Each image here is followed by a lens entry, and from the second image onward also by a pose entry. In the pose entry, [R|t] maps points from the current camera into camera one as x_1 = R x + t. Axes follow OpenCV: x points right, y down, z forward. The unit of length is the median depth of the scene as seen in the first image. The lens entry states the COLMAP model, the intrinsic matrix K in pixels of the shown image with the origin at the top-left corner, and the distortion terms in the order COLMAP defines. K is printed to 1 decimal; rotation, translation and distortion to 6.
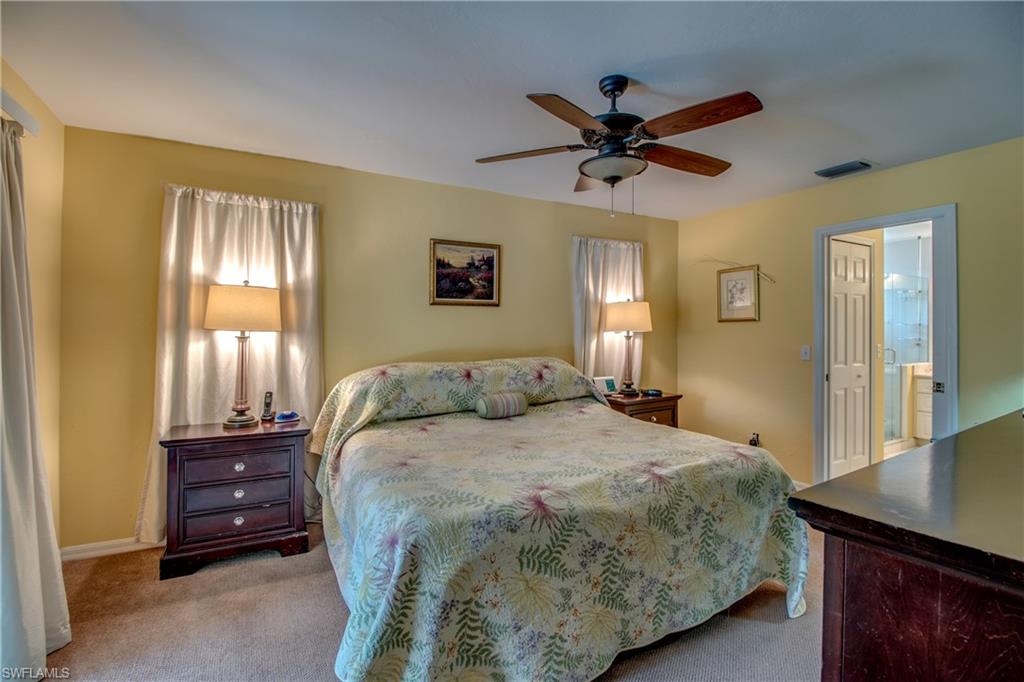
lens RADIAL K [[476.2, 0, 512.7], [0, 476.2, 335.7], [0, 0, 1]] dist [0.003904, -0.018277]
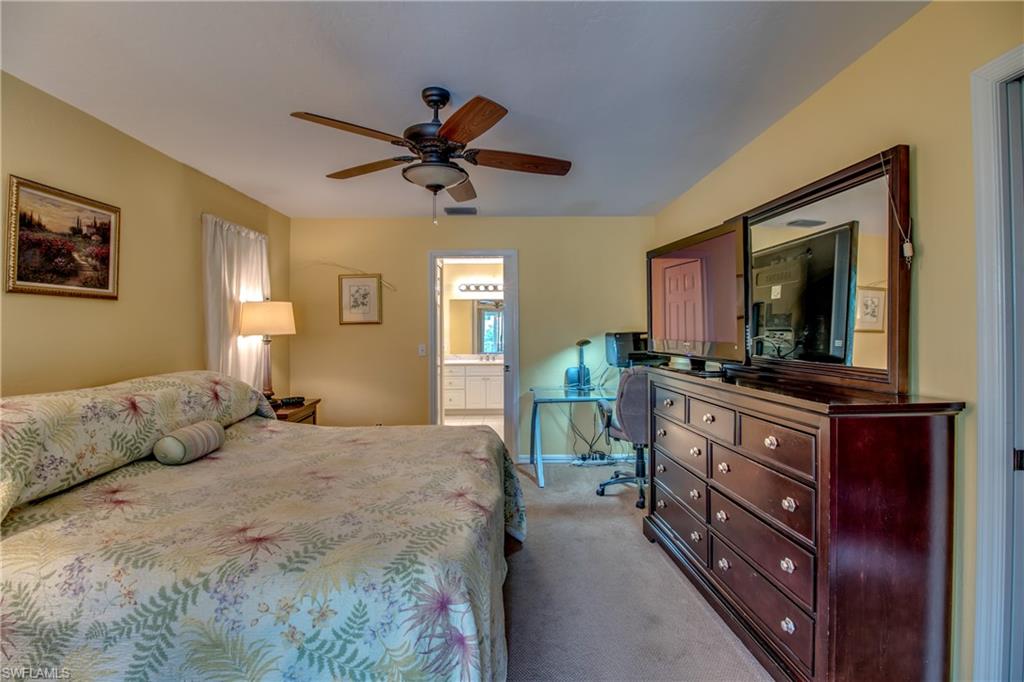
lens RADIAL K [[476.2, 0, 512.7], [0, 476.2, 335.7], [0, 0, 1]] dist [0.003904, -0.018277]
pose [[0.471209, -0.016136, 0.881874, -0.370394], [0.018511, 0.999793, 0.008402, -0.007480], [-0.881827, 0.012366, 0.471410, 0.217069]]
